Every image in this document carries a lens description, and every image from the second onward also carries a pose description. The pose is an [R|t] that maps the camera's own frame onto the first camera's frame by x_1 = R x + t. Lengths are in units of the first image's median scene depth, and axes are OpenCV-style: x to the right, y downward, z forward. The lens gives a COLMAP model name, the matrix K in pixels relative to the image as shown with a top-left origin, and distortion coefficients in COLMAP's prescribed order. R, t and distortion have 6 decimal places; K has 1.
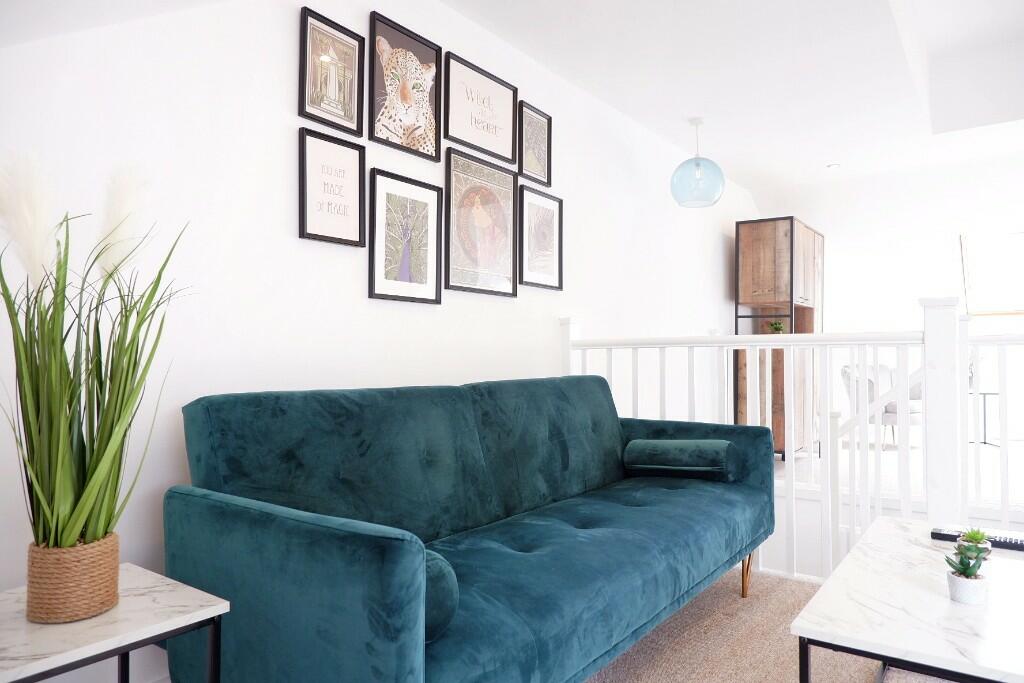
lens RADIAL K [[666.9, 0, 512.0], [0, 666.9, 341.5], [0, 0, 1]] dist [-0.018929, 0.001367]
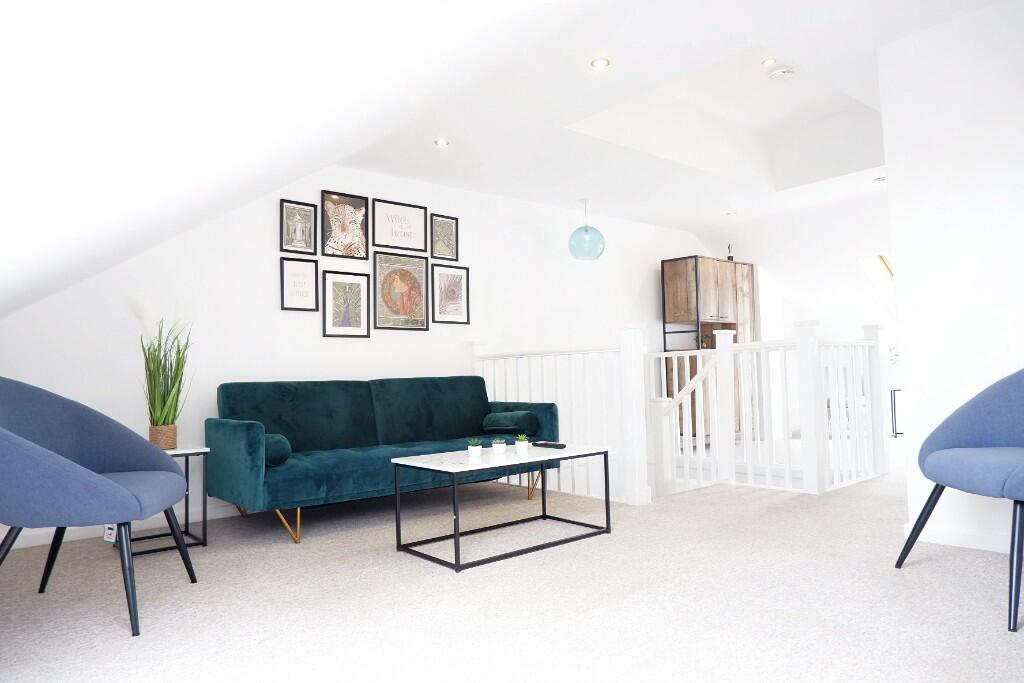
lens RADIAL K [[666.9, 0, 512.0], [0, 666.9, 341.5], [0, 0, 1]] dist [-0.018929, 0.001367]
pose [[0.972998, -0.036054, -0.227982, 0.703242], [0.029927, 0.999093, -0.030275, 0.021855], [0.228867, 0.022634, 0.973195, -0.705340]]
